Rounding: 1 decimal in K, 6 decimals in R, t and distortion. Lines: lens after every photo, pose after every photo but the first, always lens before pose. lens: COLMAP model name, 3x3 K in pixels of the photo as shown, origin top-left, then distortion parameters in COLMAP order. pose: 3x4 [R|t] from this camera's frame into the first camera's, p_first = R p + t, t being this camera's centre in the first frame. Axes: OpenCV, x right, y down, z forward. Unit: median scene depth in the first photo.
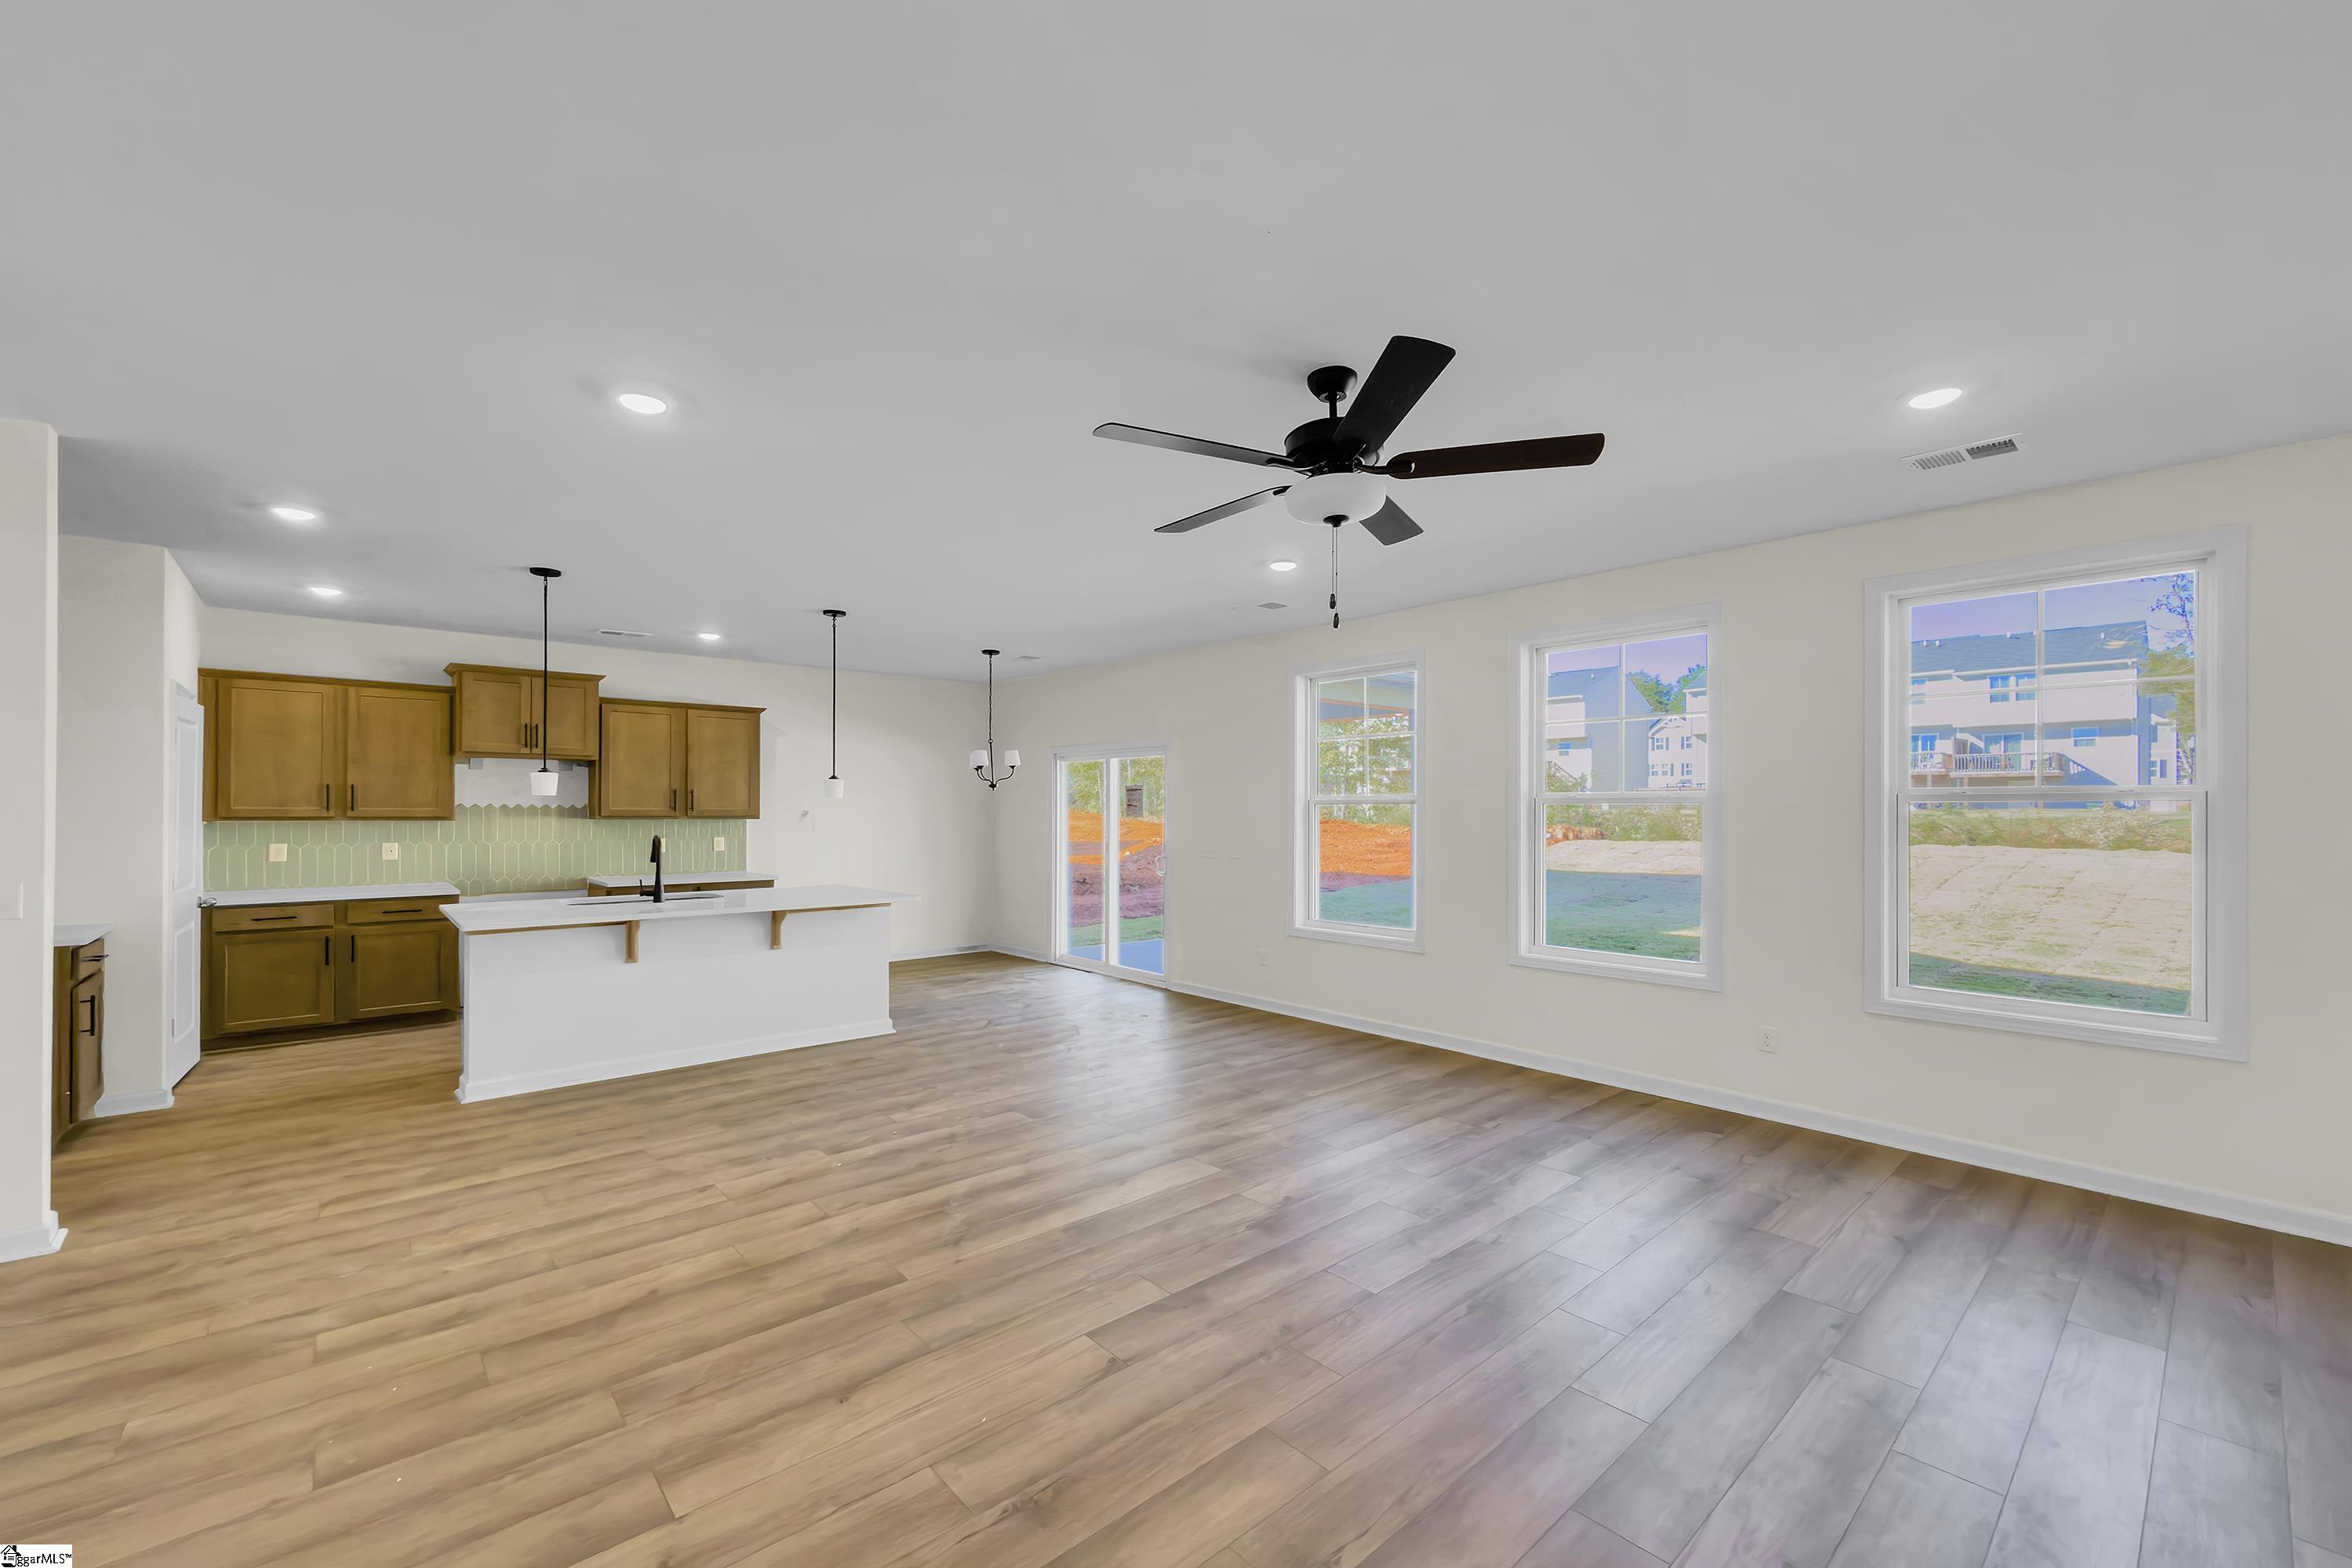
lens RADIAL K [[950.0, 0, 1178.5], [0, 950.0, 800.0], [0, 0, 1]] dist [-0.000014, 0.000212]
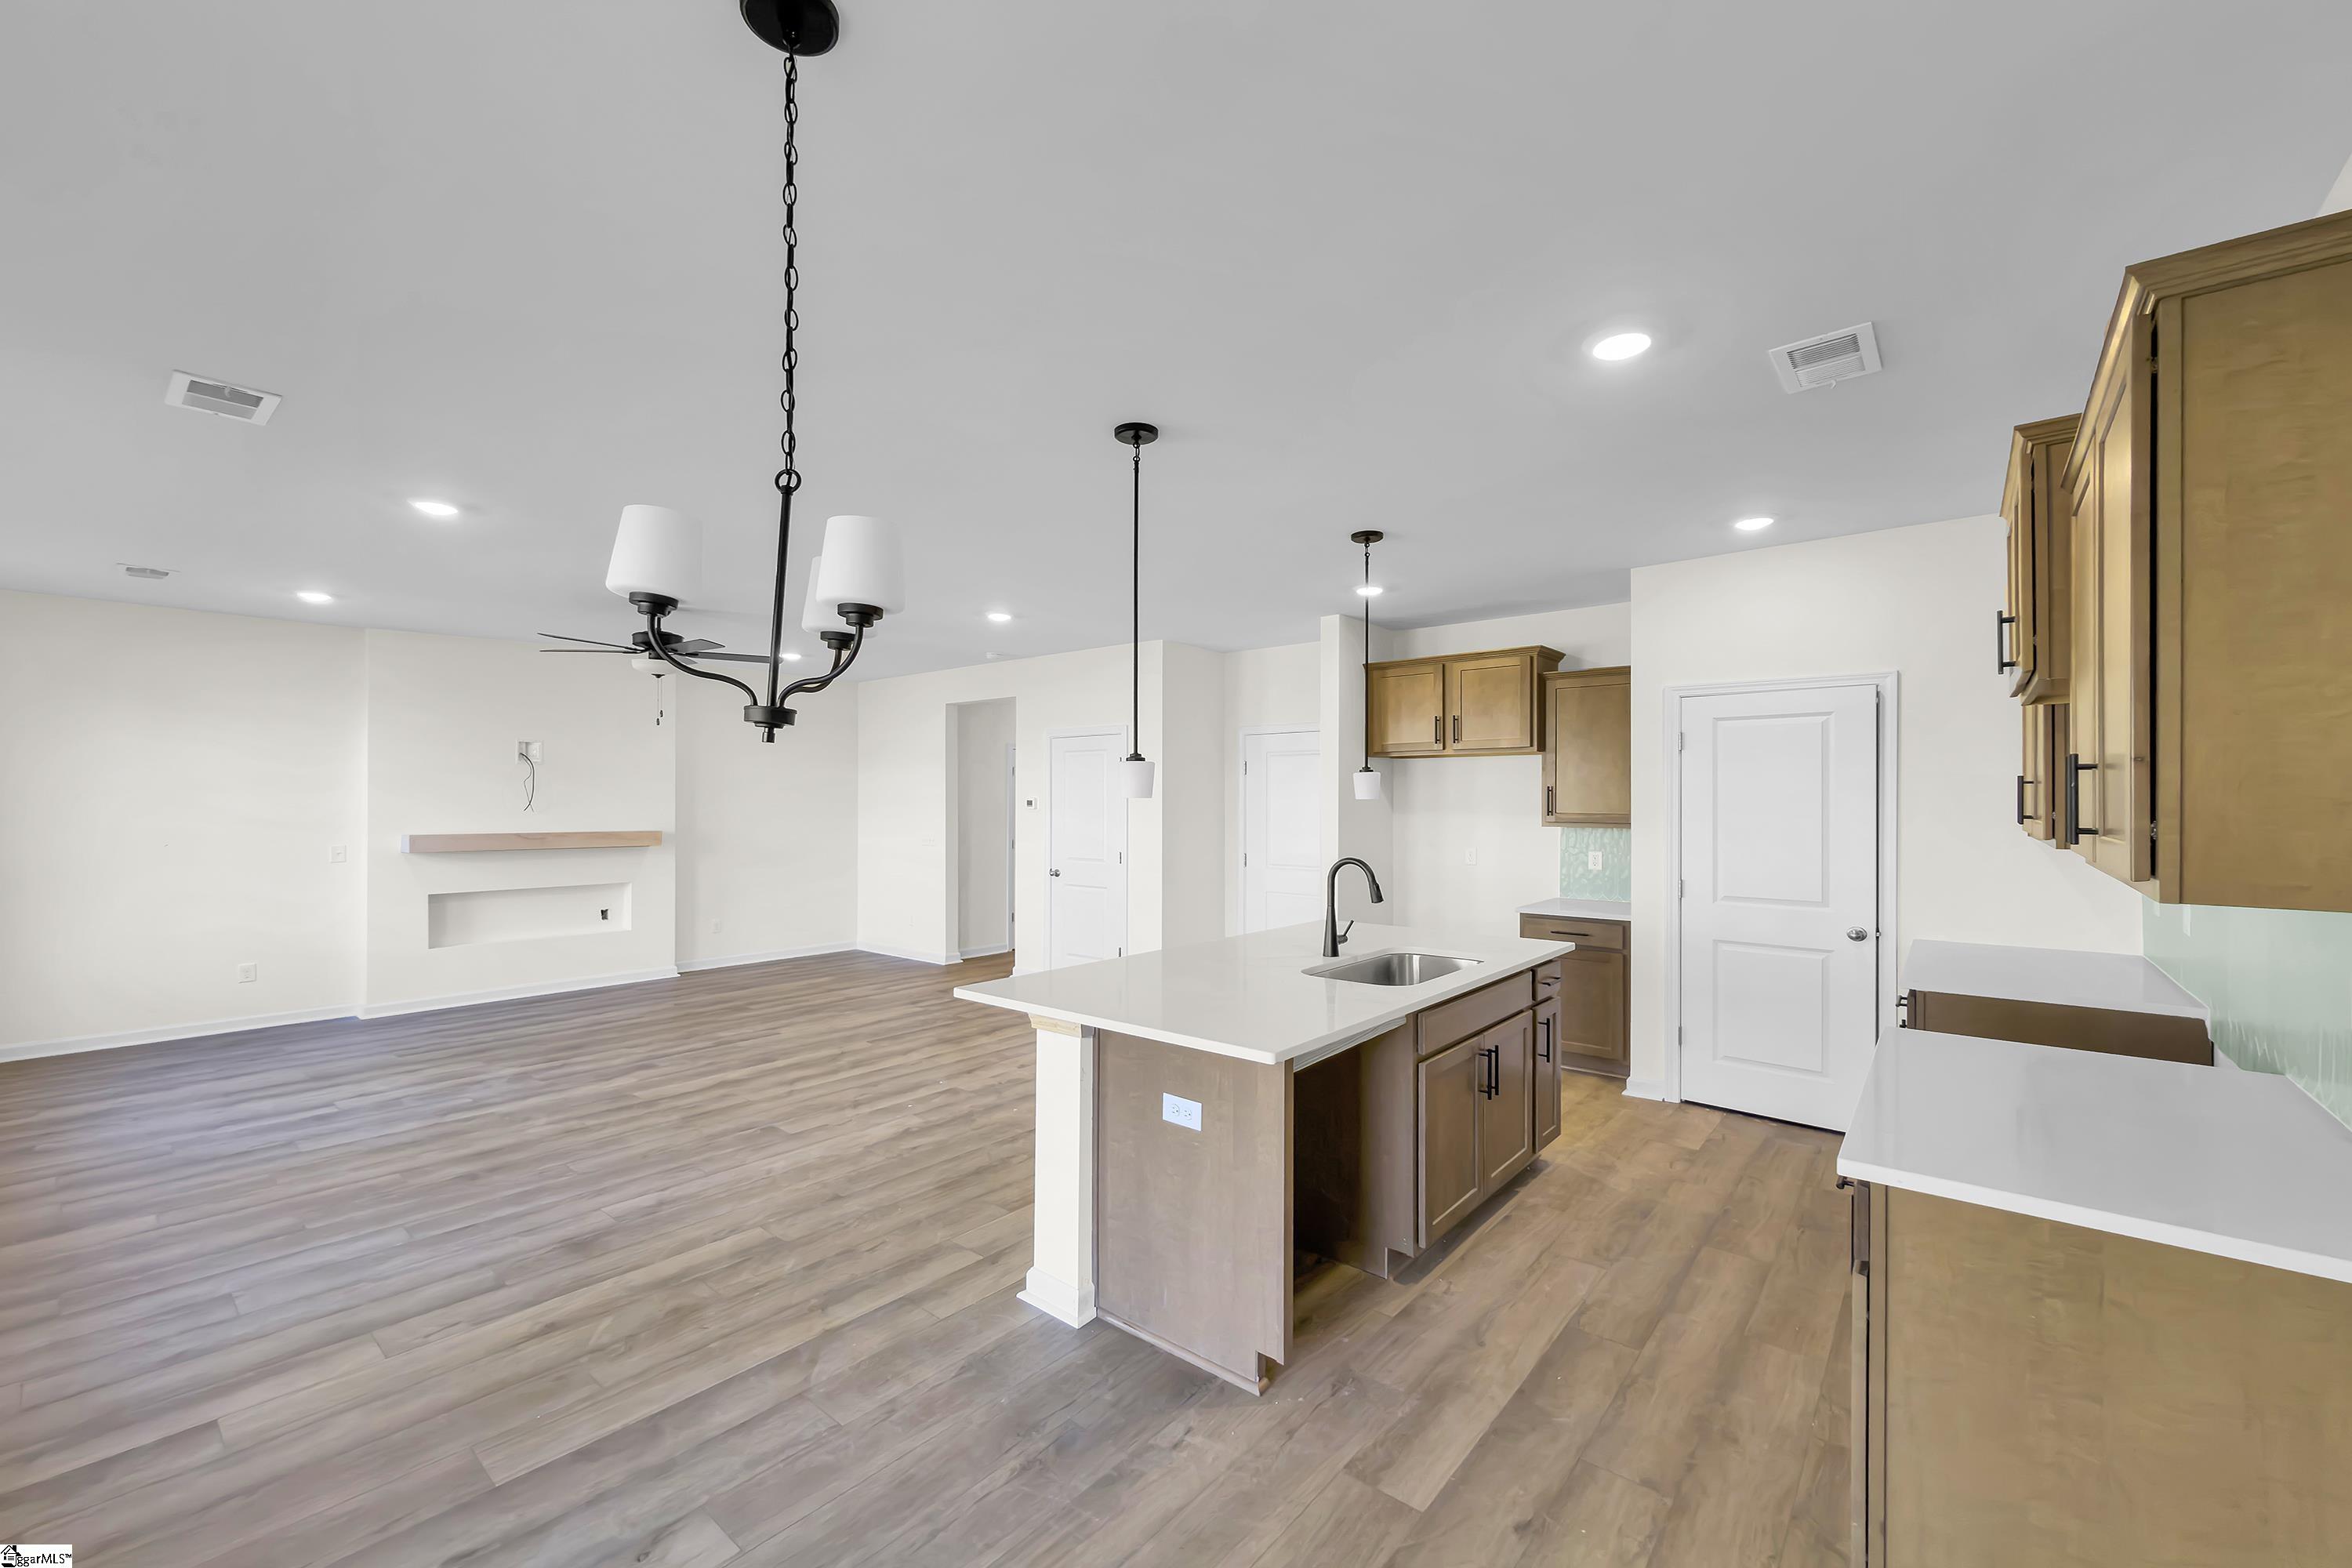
lens RADIAL K [[944.0, 0, 1177.1], [0, 944.0, 794.2], [0, 0, 1]] dist [-0.000349, 0.000076]
pose [[-0.988600, -0.003415, -0.150528, -0.478822], [-0.001045, 0.999874, -0.015817, 0.005563], [0.150563, -0.015480, -0.988479, 2.329695]]
